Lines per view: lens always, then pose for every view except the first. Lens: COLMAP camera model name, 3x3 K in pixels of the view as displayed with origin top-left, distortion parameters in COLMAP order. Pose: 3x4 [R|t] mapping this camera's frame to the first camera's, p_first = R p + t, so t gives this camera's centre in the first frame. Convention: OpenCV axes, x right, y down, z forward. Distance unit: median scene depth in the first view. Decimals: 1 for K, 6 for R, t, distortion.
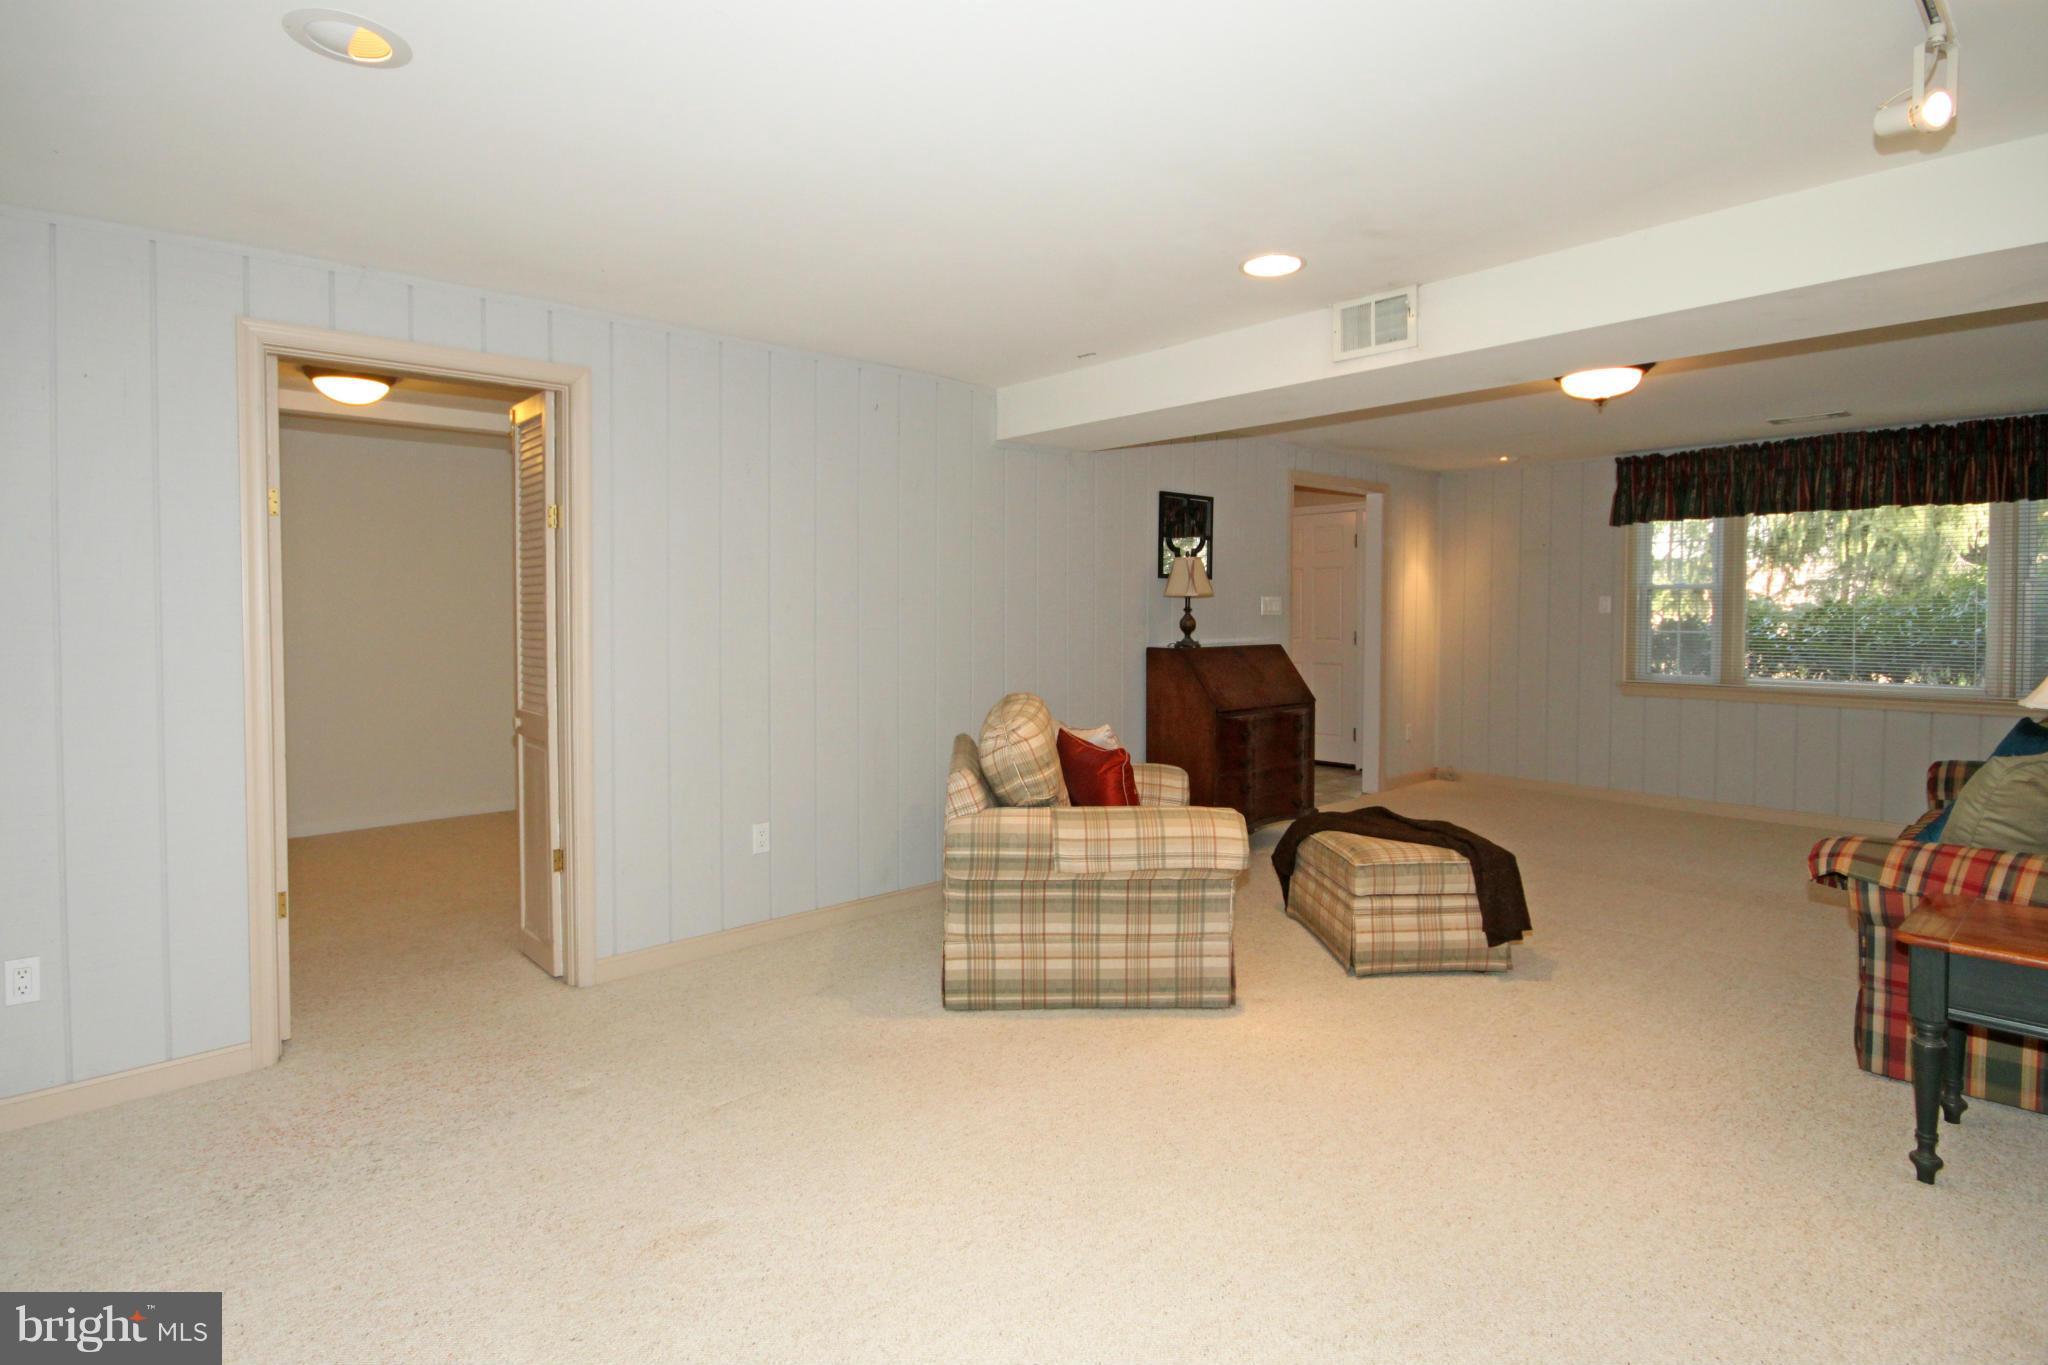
lens RADIAL K [[989.2, 0, 993.4], [0, 989.2, 634.2], [0, 0, 1]] dist [-0.008464, -0.001037]
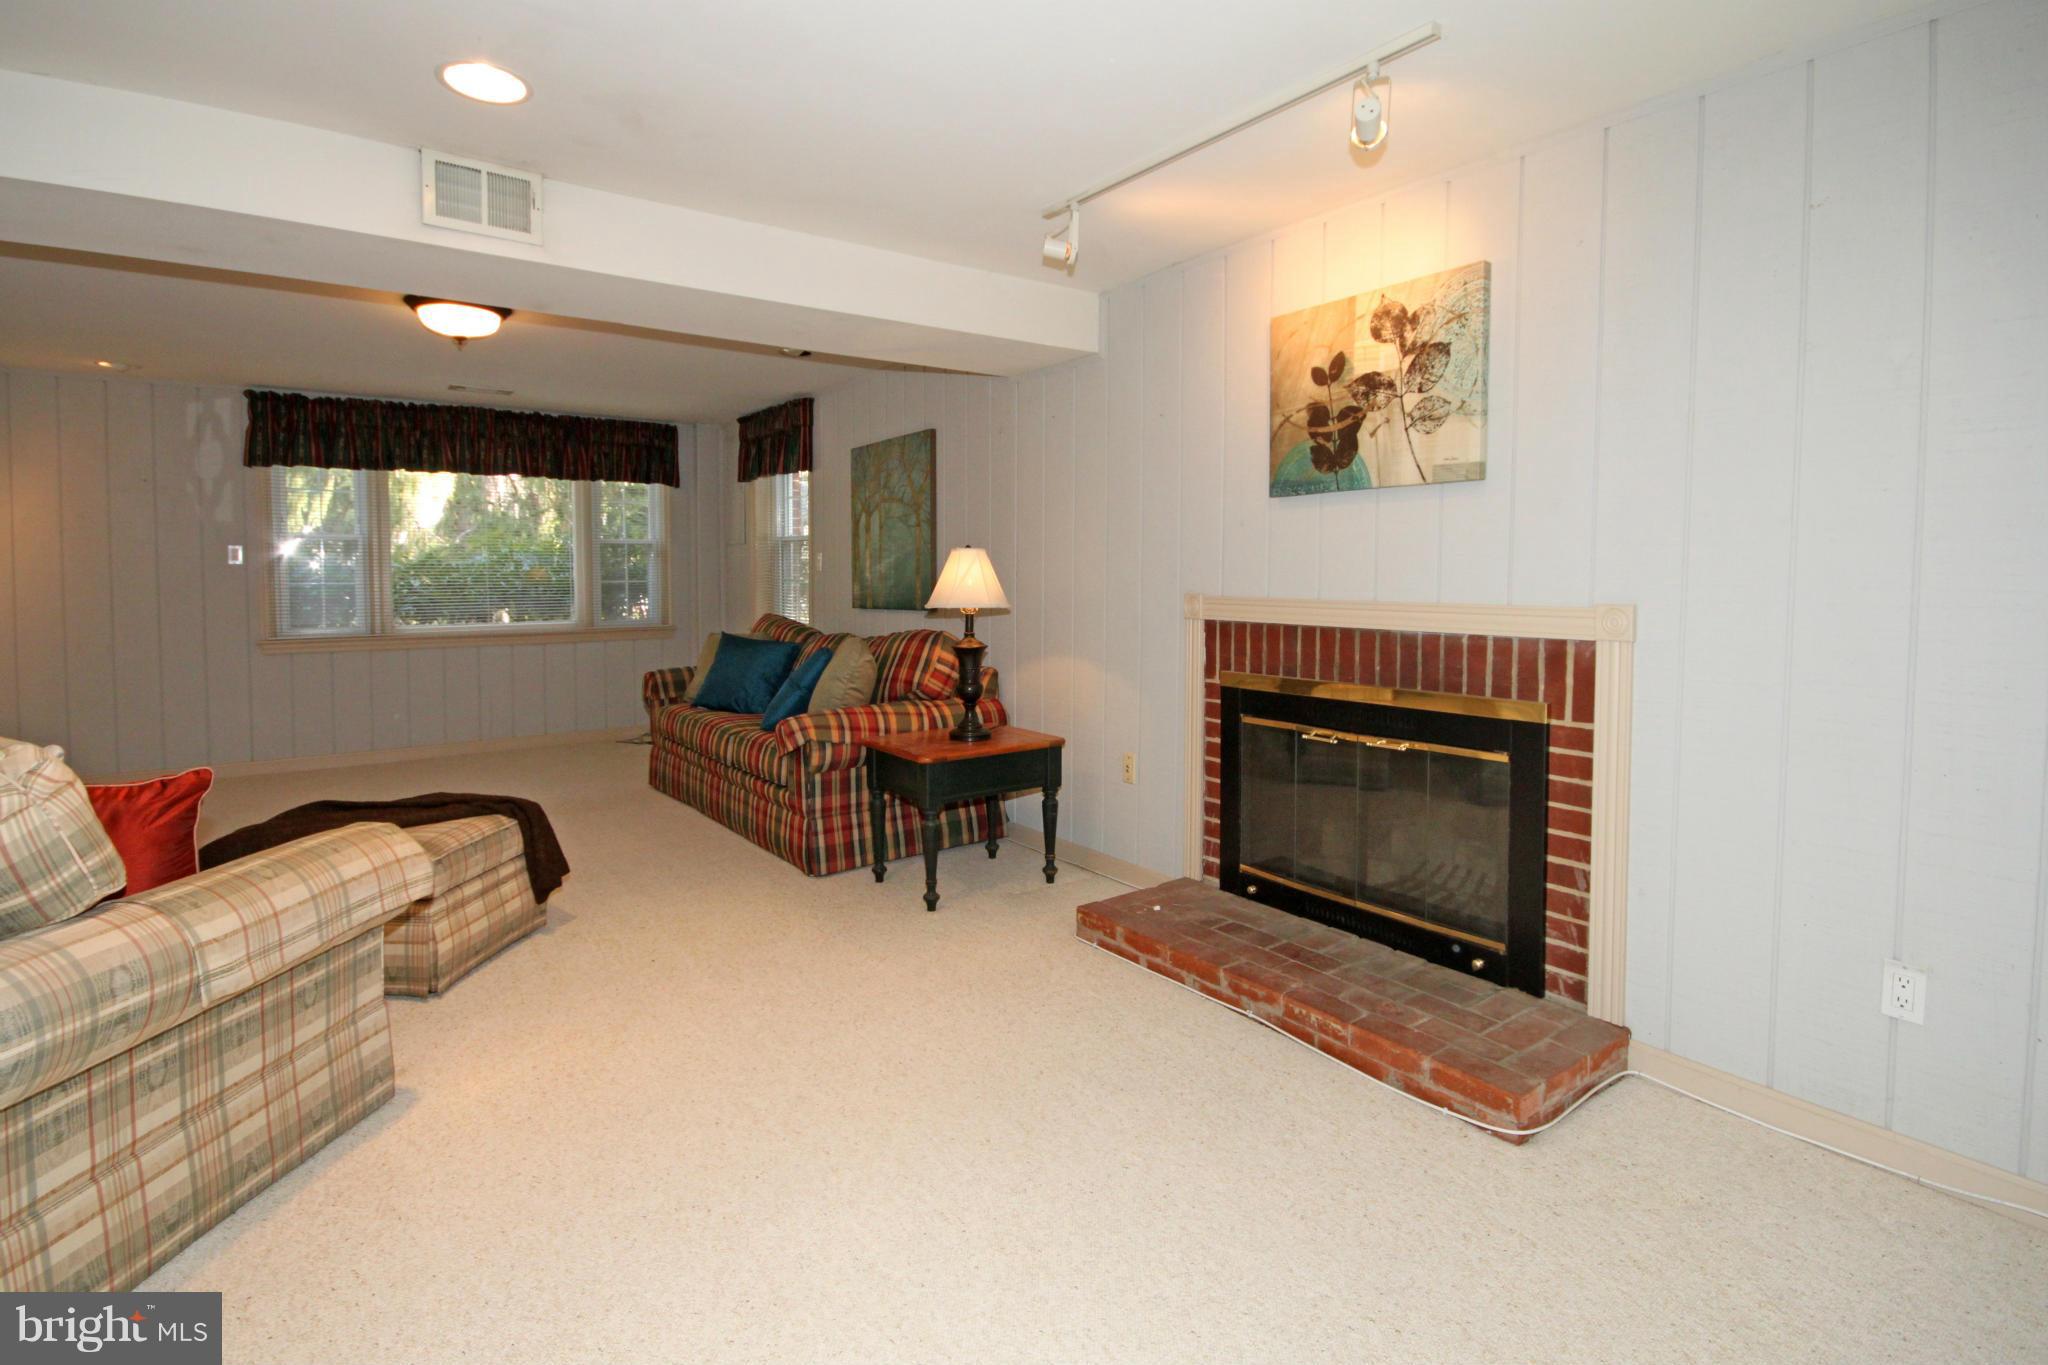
lens RADIAL K [[989.2, 0, 1011.9], [0, 989.2, 622.9], [0, 0, 1]] dist [-0.008464, -0.001037]
pose [[0.092082, -0.048767, 0.994557, -0.319256], [0.024943, 0.998600, 0.046656, 0.011517], [-0.995439, 0.020511, 0.093170, 0.375519]]
